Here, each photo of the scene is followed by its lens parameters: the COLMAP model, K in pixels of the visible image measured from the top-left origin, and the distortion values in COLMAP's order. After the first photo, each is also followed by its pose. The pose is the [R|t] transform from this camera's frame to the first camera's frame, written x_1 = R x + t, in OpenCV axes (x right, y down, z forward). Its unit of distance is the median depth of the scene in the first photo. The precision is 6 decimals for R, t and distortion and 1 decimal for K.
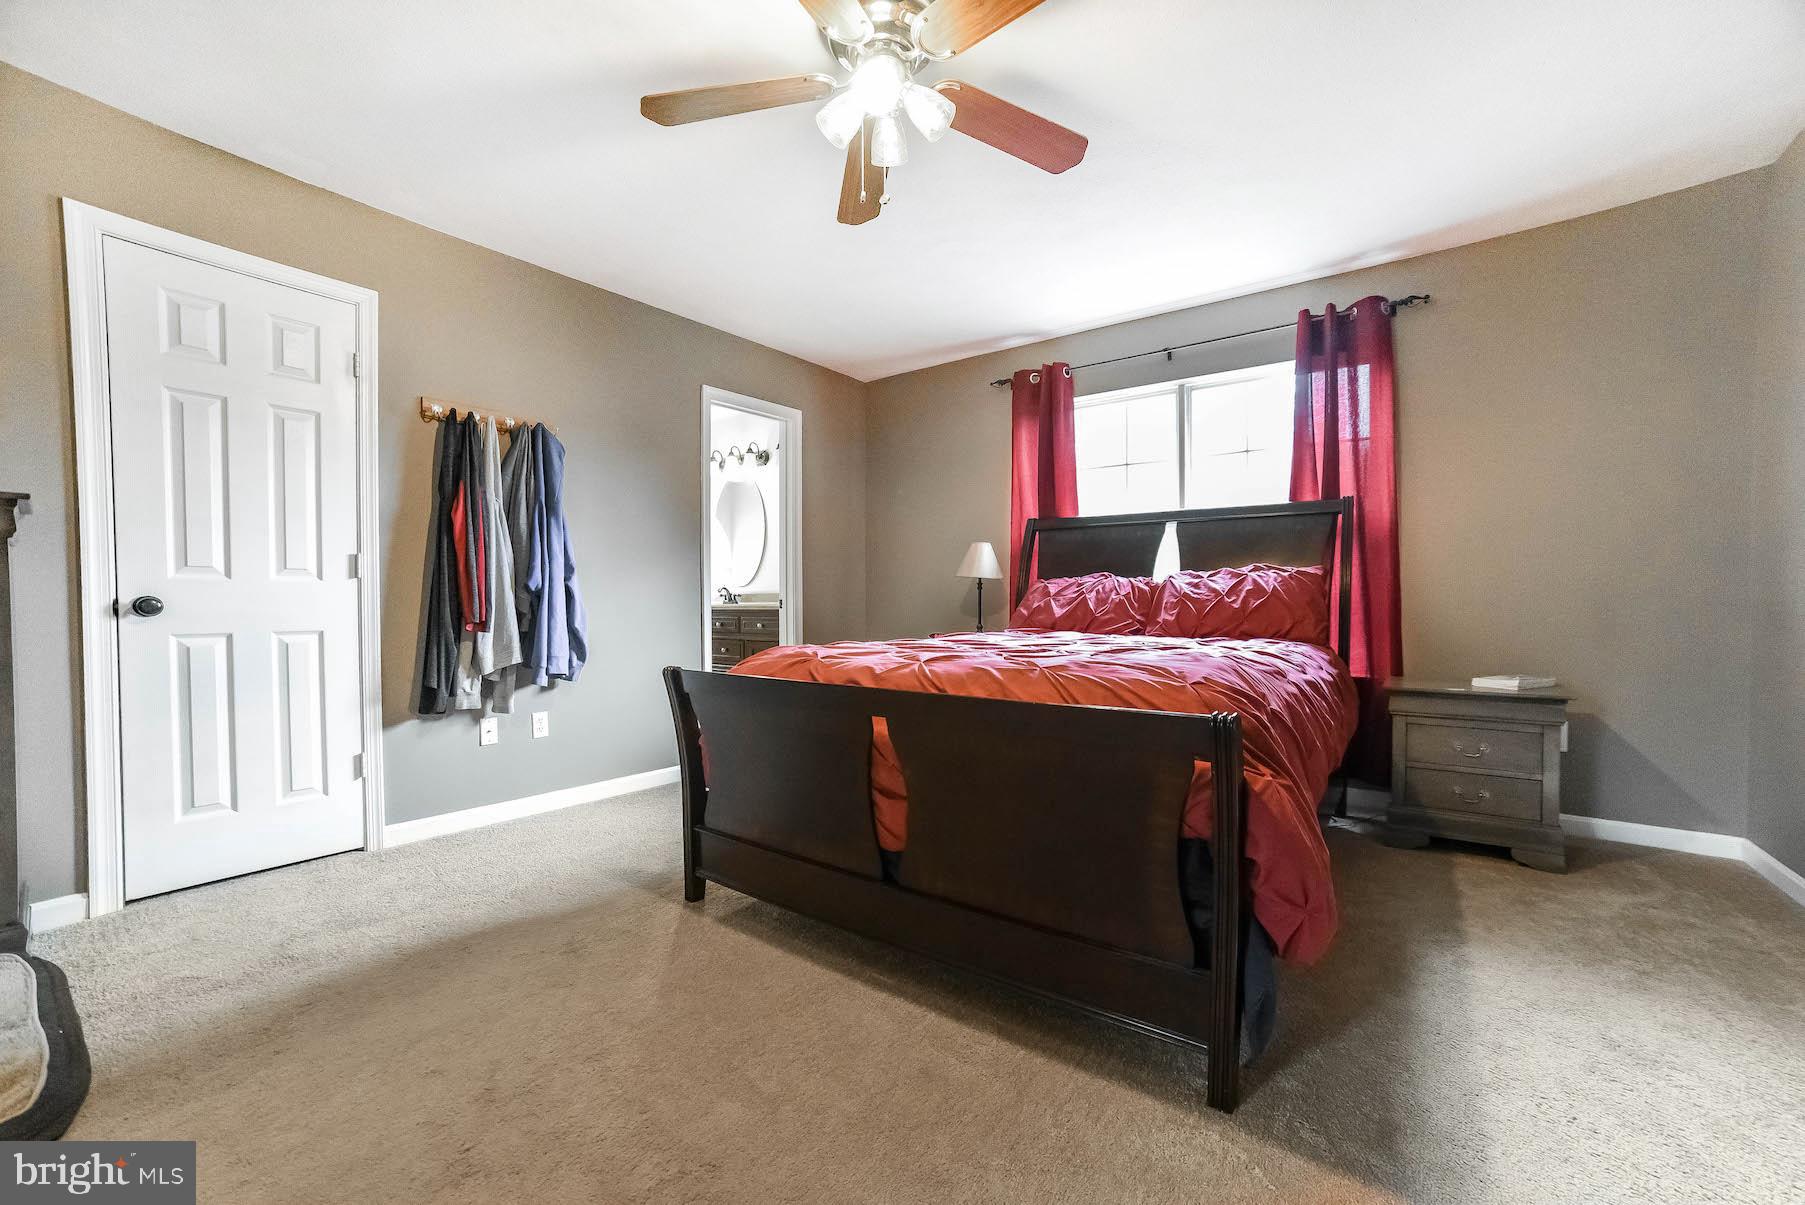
lens RADIAL K [[699.5, 0, 905.2], [0, 699.5, 615.6], [0, 0, 1]] dist [-0.063148, 0.025943]
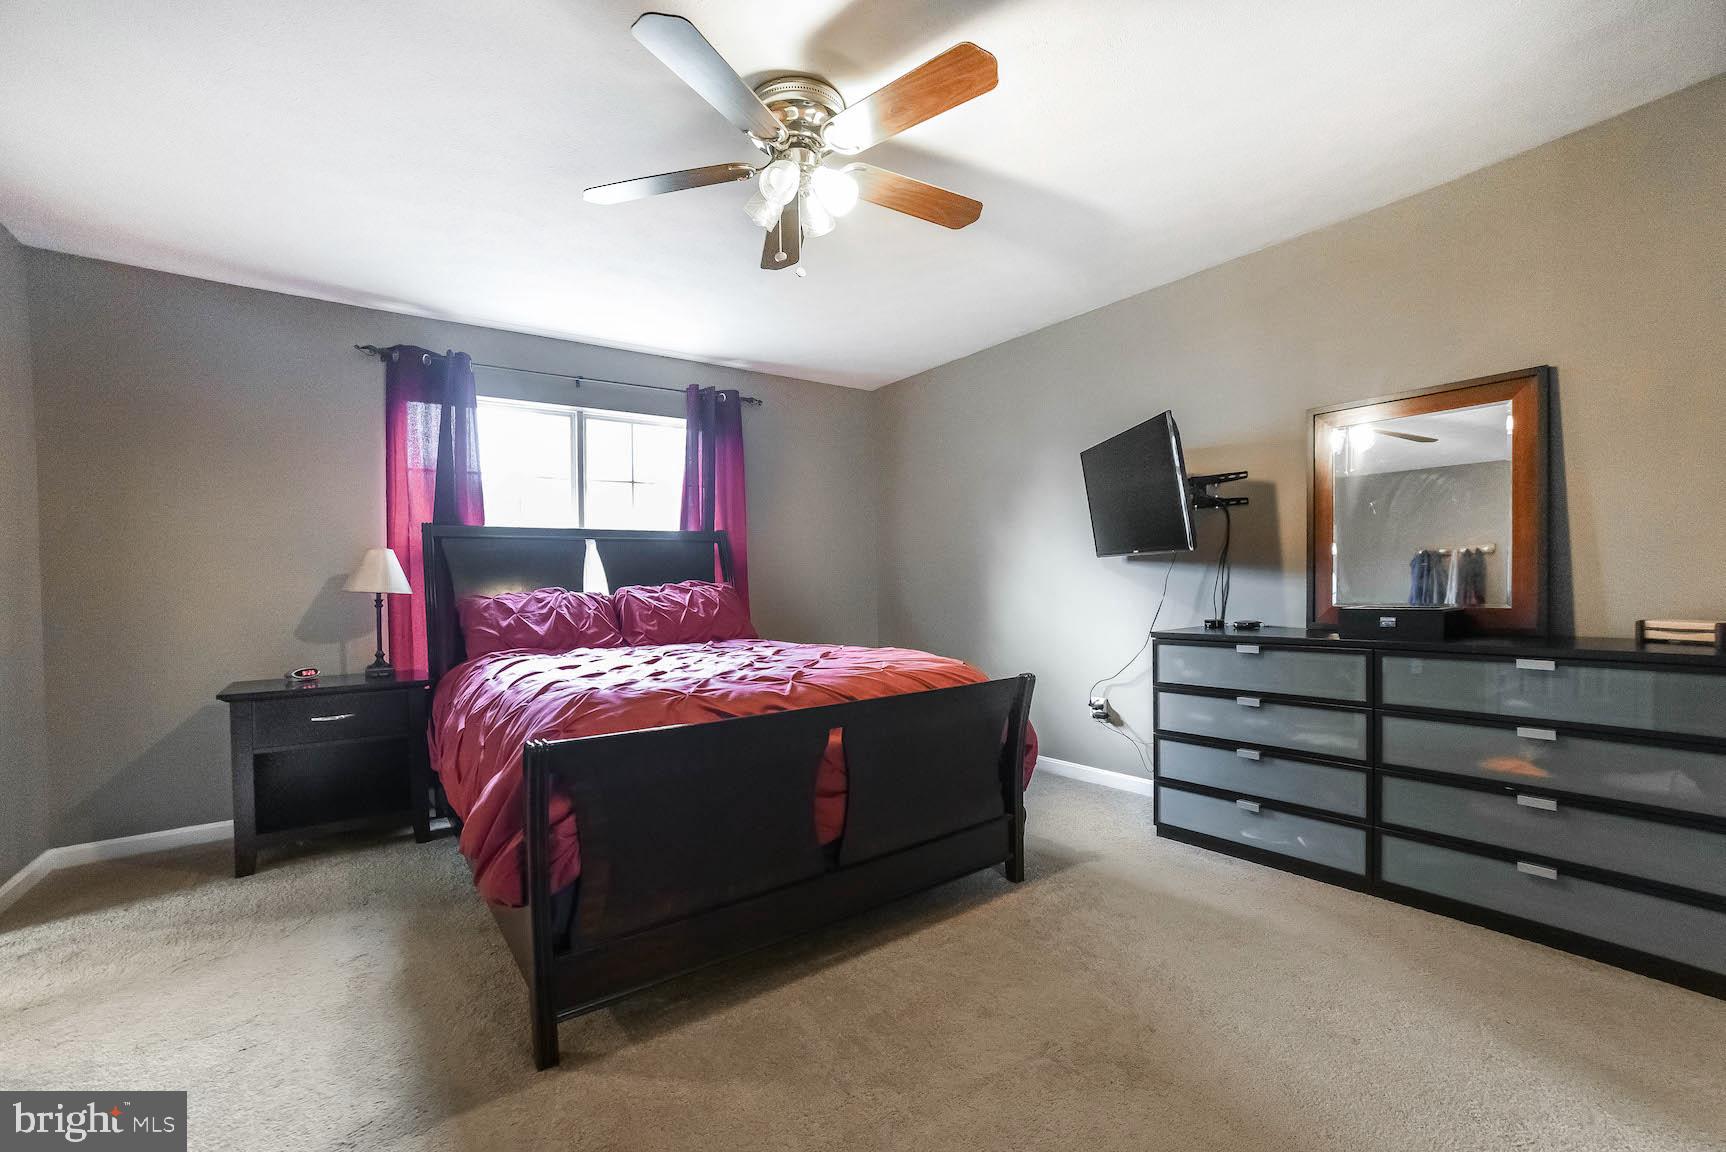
lens RADIAL K [[703.7, 0, 859.2], [0, 703.7, 591.9], [0, 0, 1]] dist [-0.073019, 0.031338]
pose [[0.308488, -0.015840, 0.951096, -0.601223], [0.044170, 0.999021, 0.002312, -0.043627], [-0.950202, 0.041296, 0.308886, 0.314571]]
